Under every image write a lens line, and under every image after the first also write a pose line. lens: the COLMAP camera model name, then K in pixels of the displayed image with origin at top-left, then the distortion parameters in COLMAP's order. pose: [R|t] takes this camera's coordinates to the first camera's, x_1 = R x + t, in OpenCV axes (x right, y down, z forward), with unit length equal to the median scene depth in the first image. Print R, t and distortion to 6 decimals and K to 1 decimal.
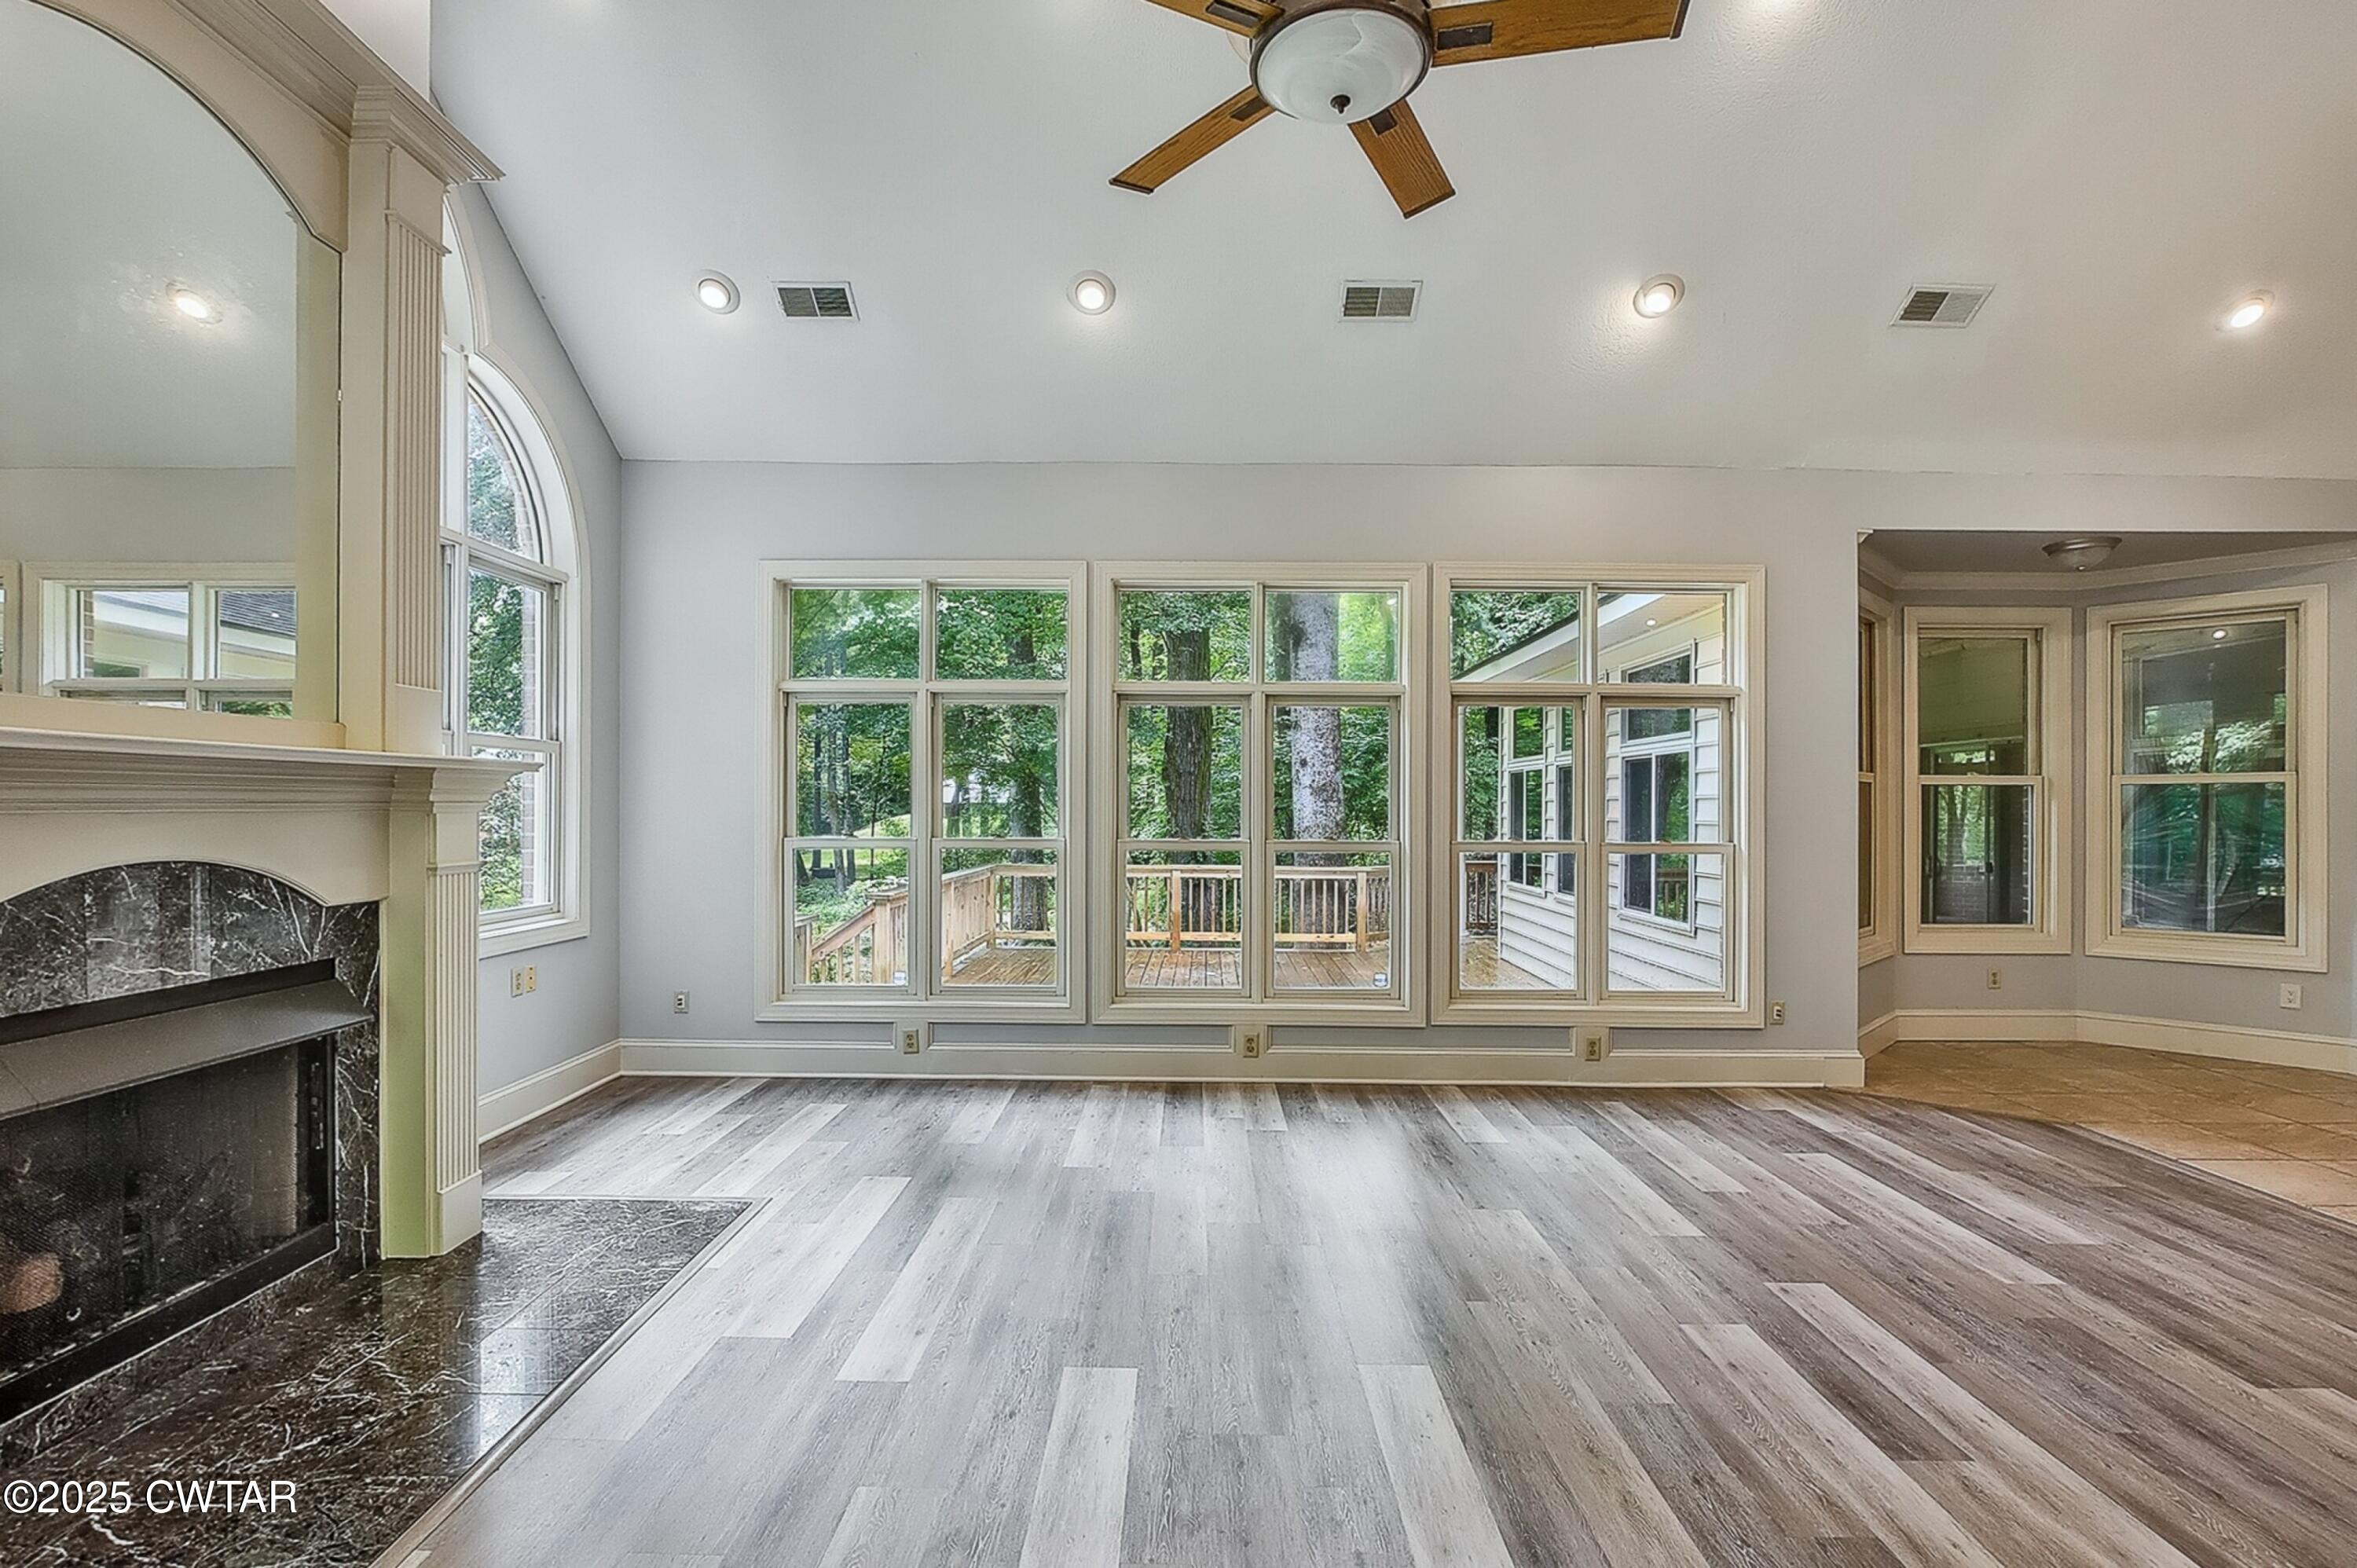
lens RADIAL K [[1095.2, 0, 1183.6], [0, 1095.2, 817.2], [0, 0, 1]] dist [-0.016820, -0.000640]
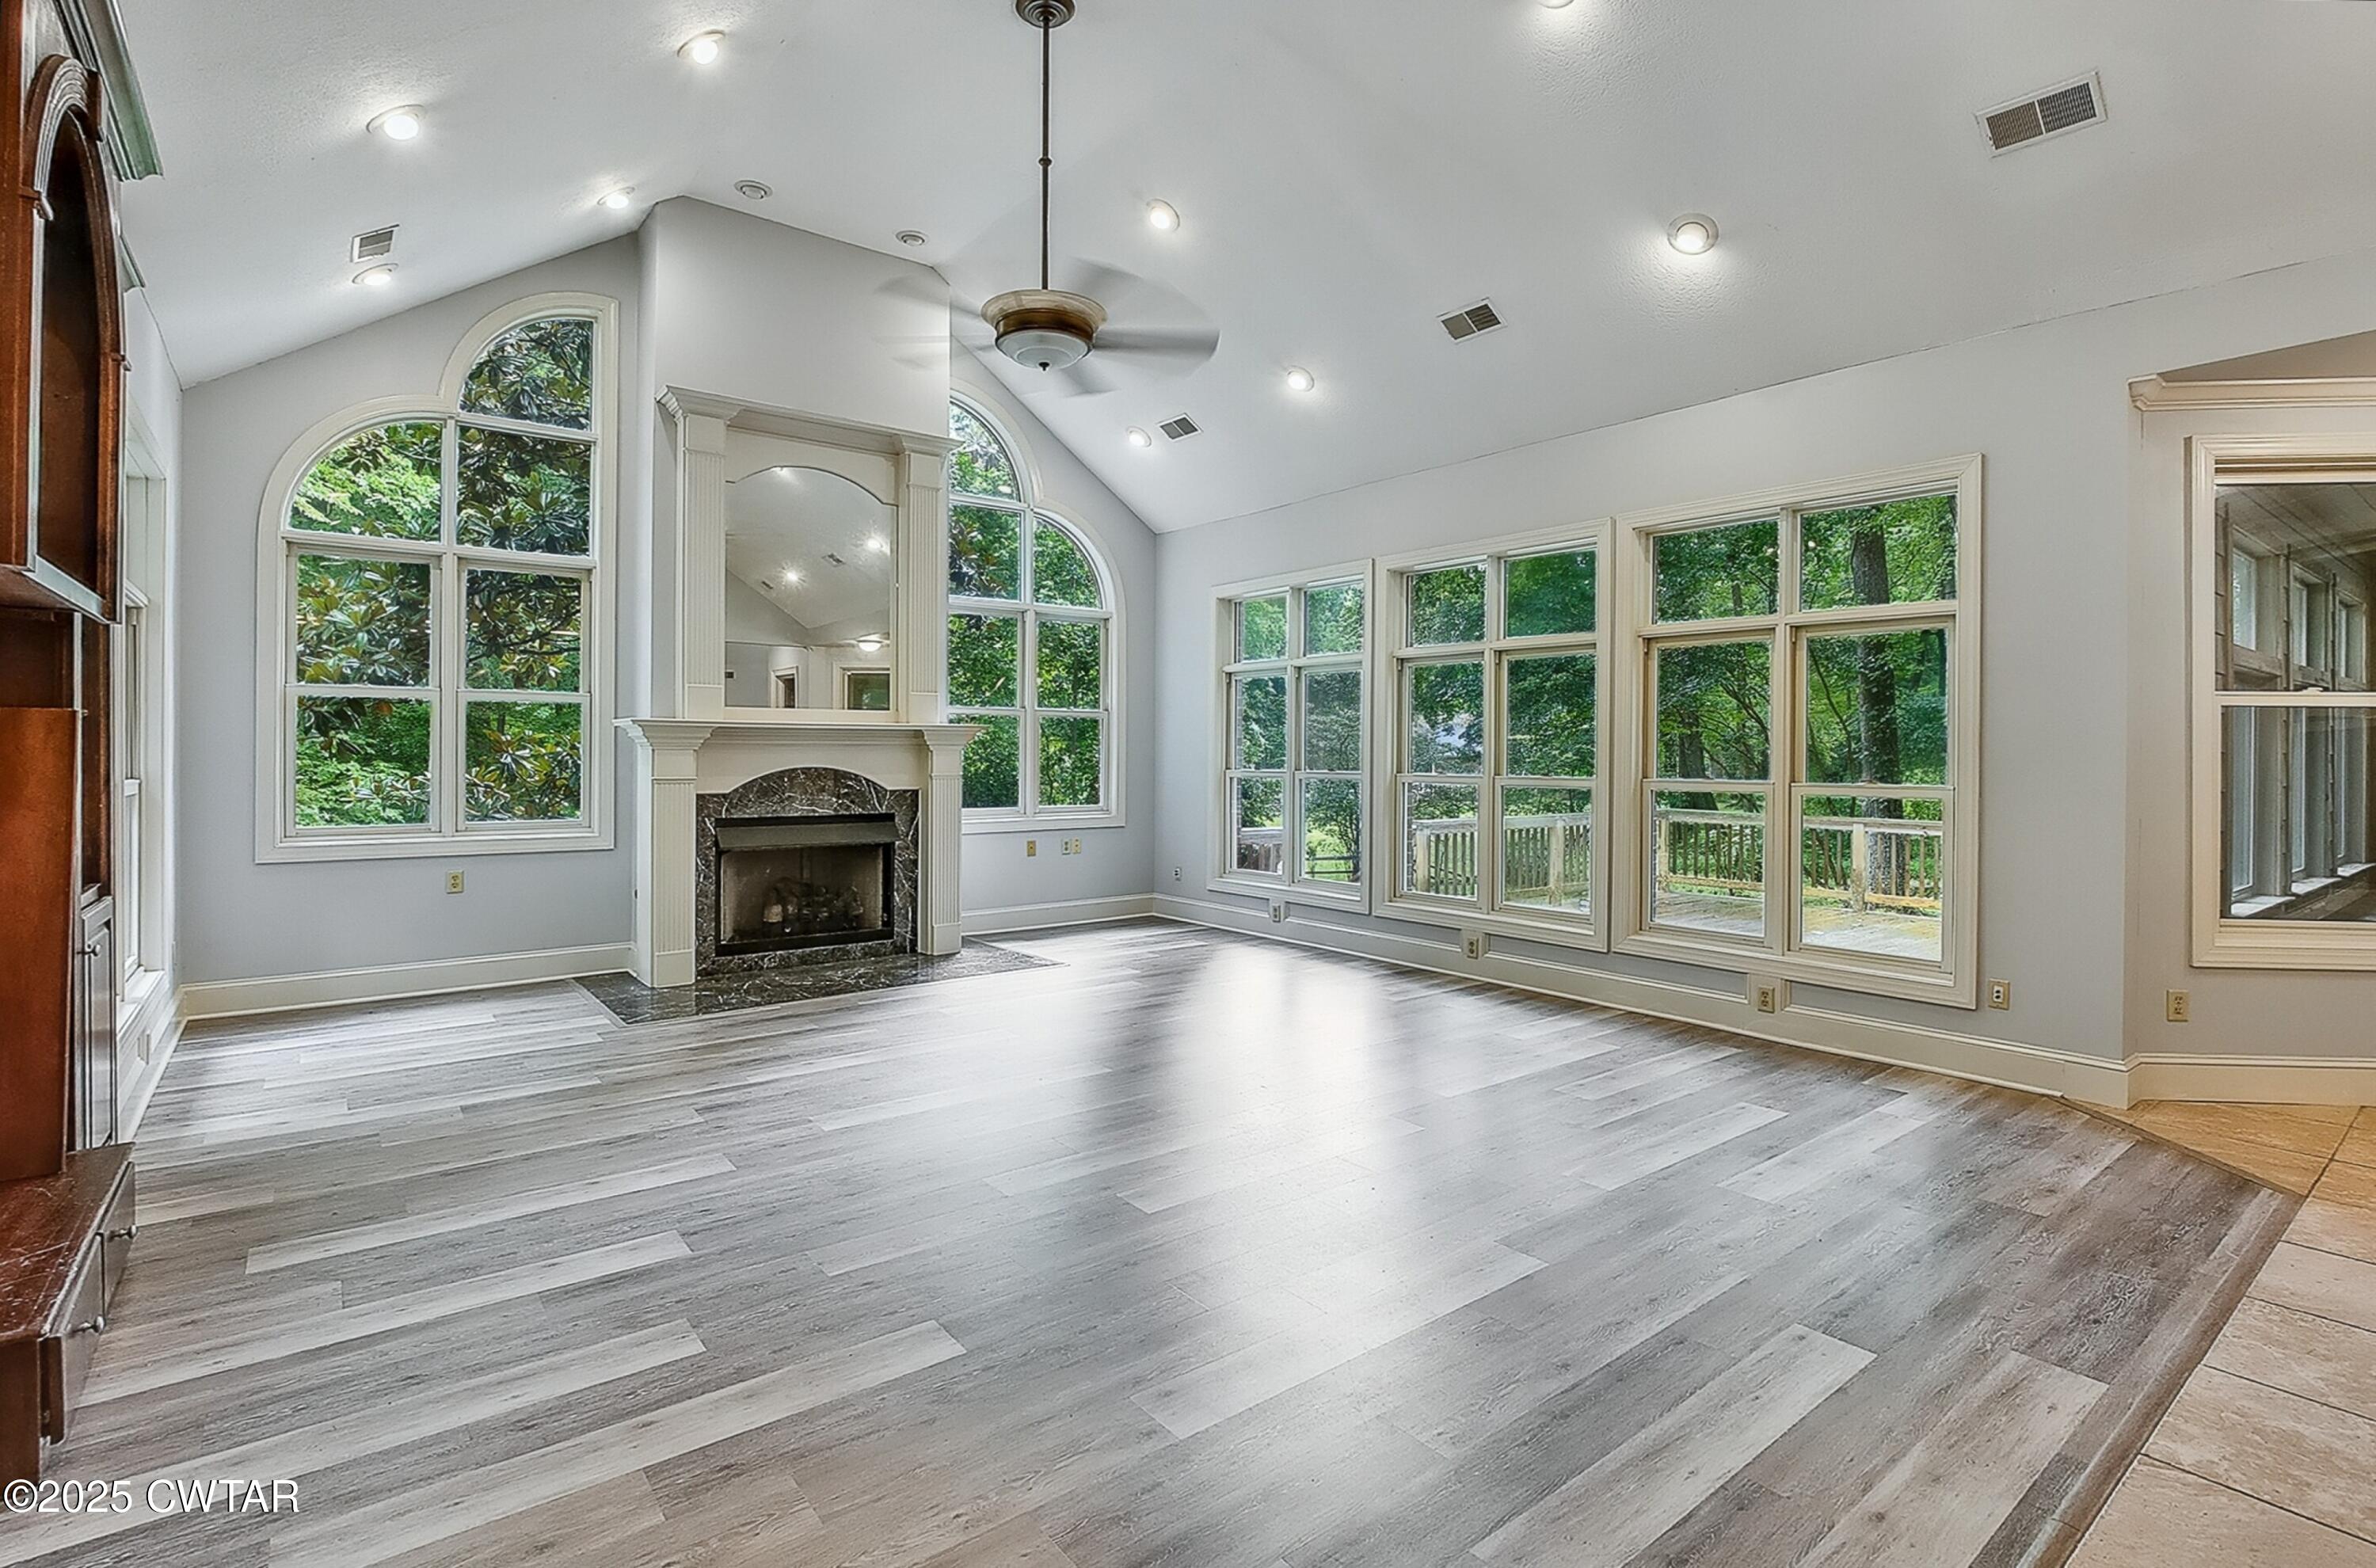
lens RADIAL K [[1119.3, 0, 1153.7], [0, 1119.3, 756.0], [0, 0, 1]] dist [-0.024094, 0.005069]
pose [[0.611502, 0.000993, -0.791243, 0.955199], [-0.005677, 0.999979, -0.003133, 0.008125], [0.791223, 0.006408, 0.611494, -0.015325]]
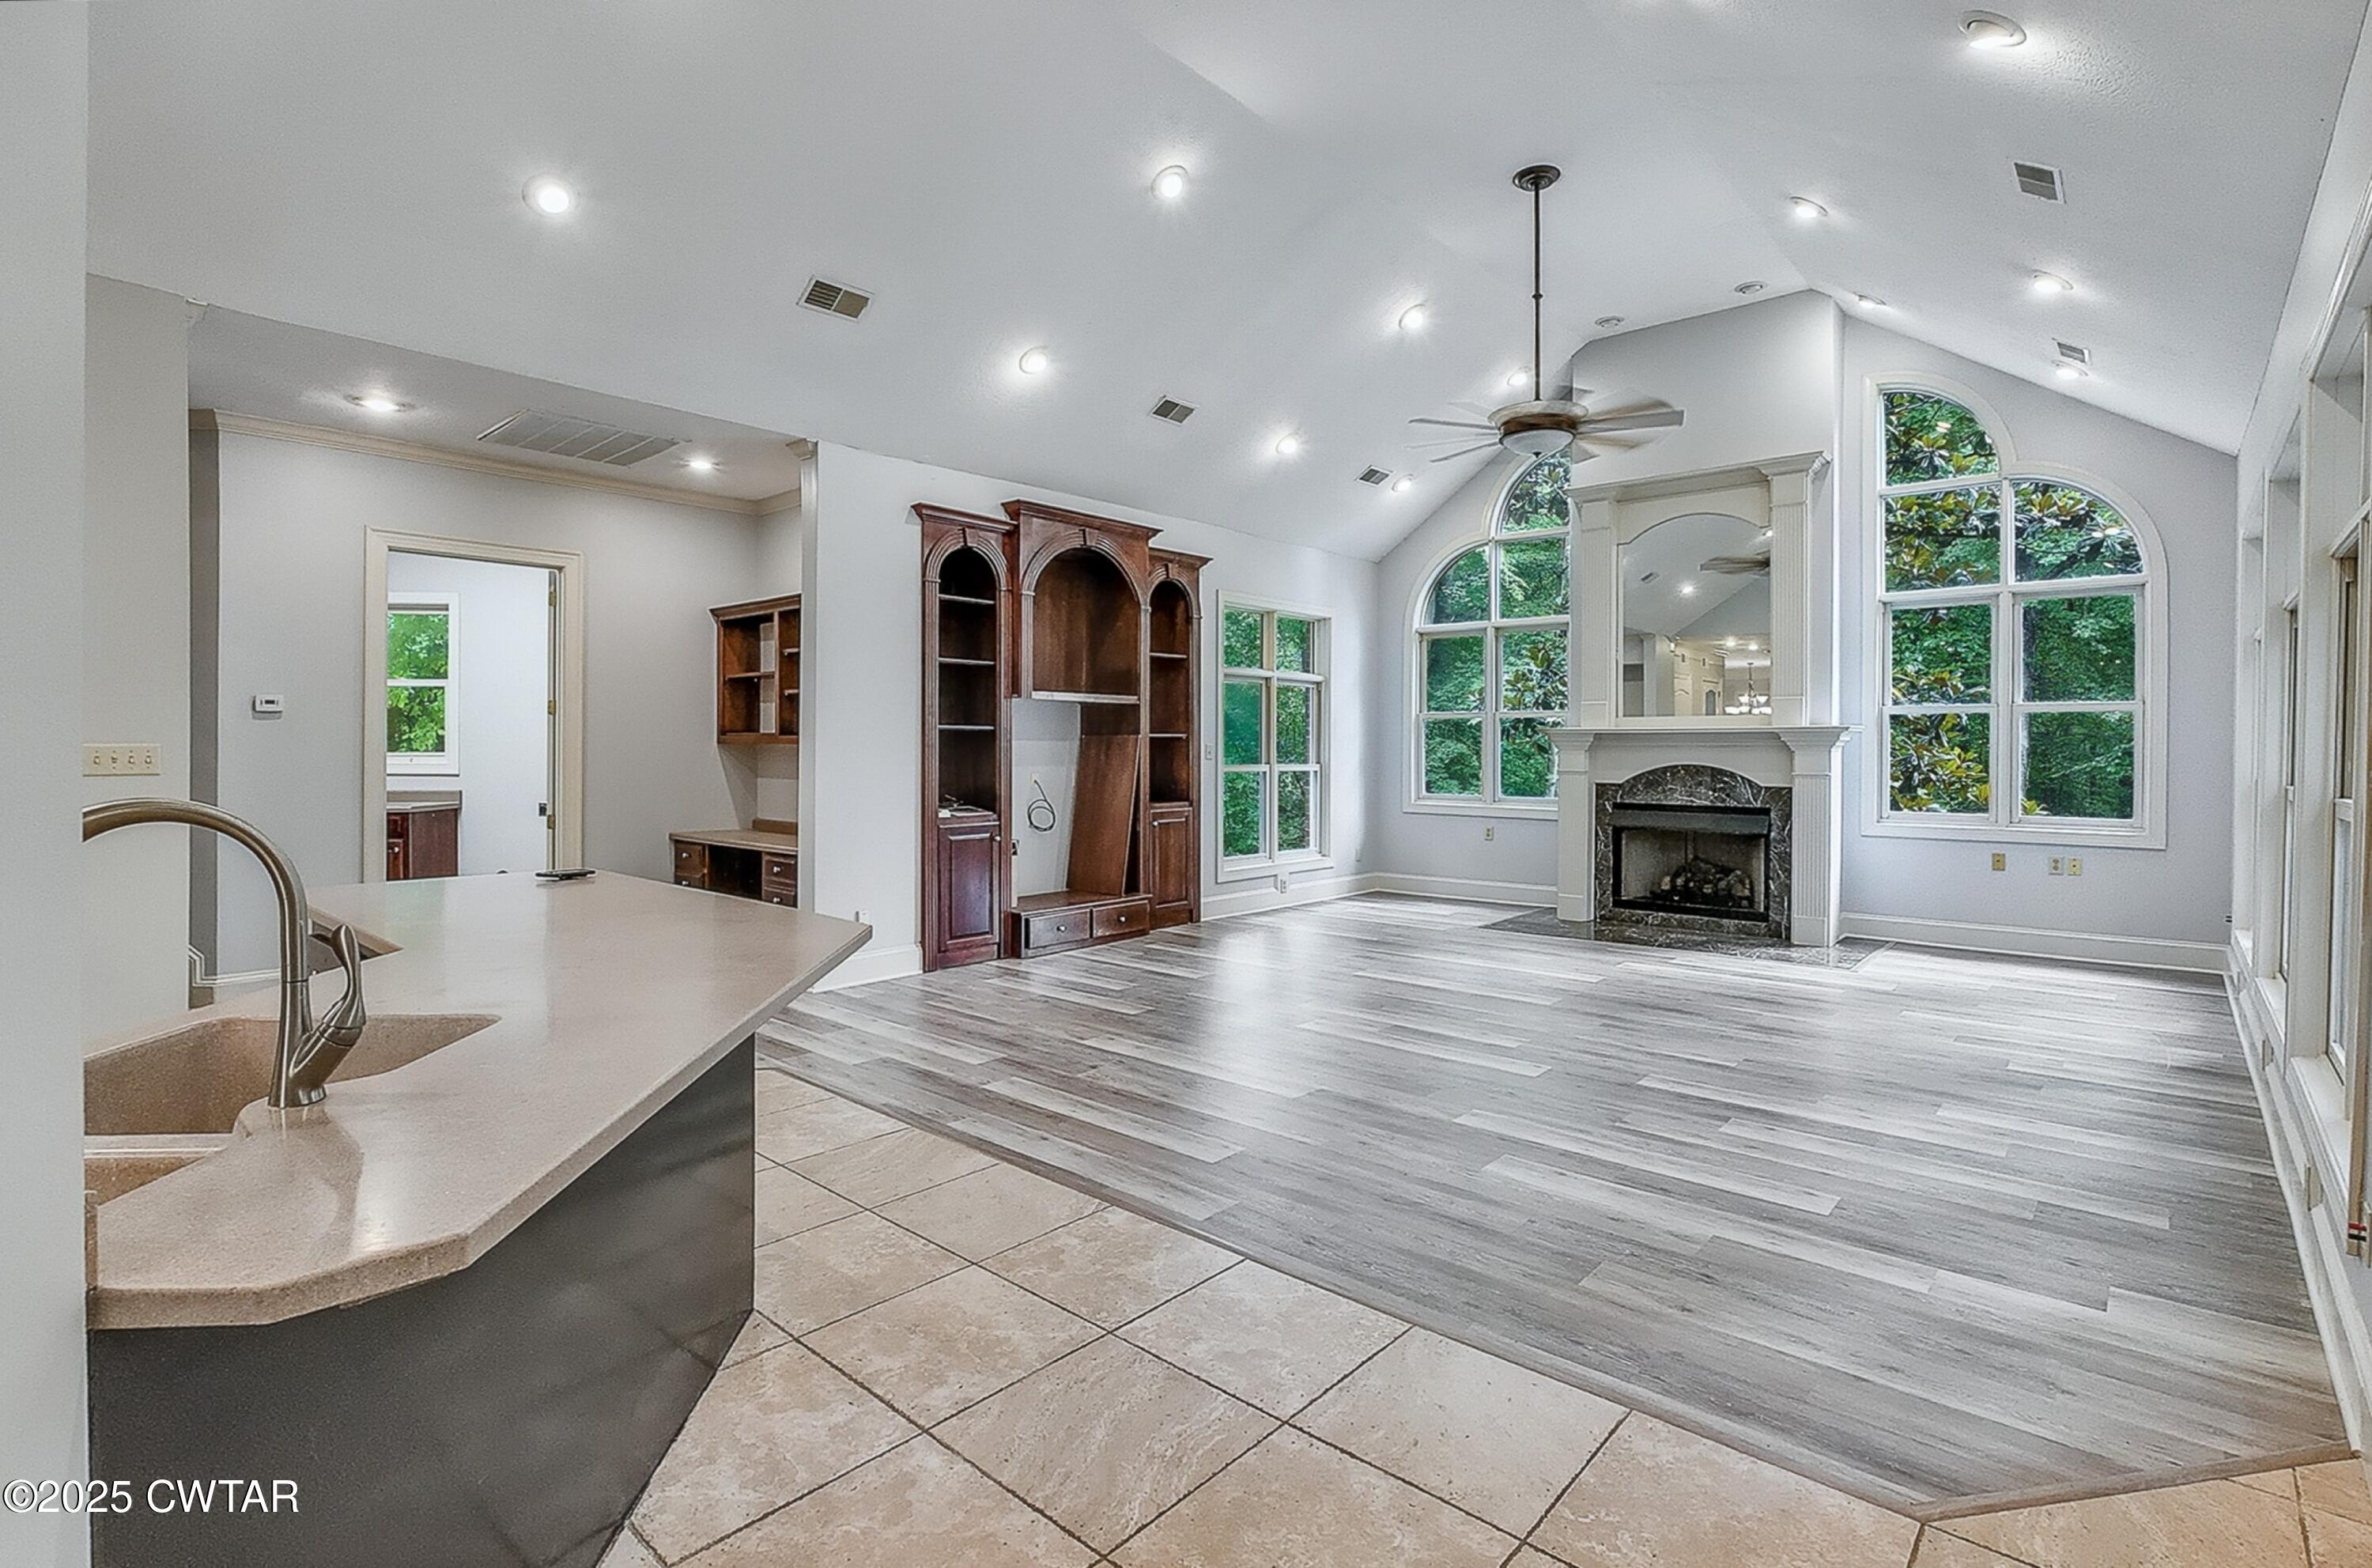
lens RADIAL K [[1098.6, 0, 1183.0], [0, 1098.6, 755.9], [0, 0, 1]] dist [-0.019578, 0.000420]
pose [[-0.660519, -0.000162, -0.750809, 1.344546], [-0.010975, 0.999895, 0.009440, -0.000429], [0.750729, 0.014475, -0.660451, 1.087075]]
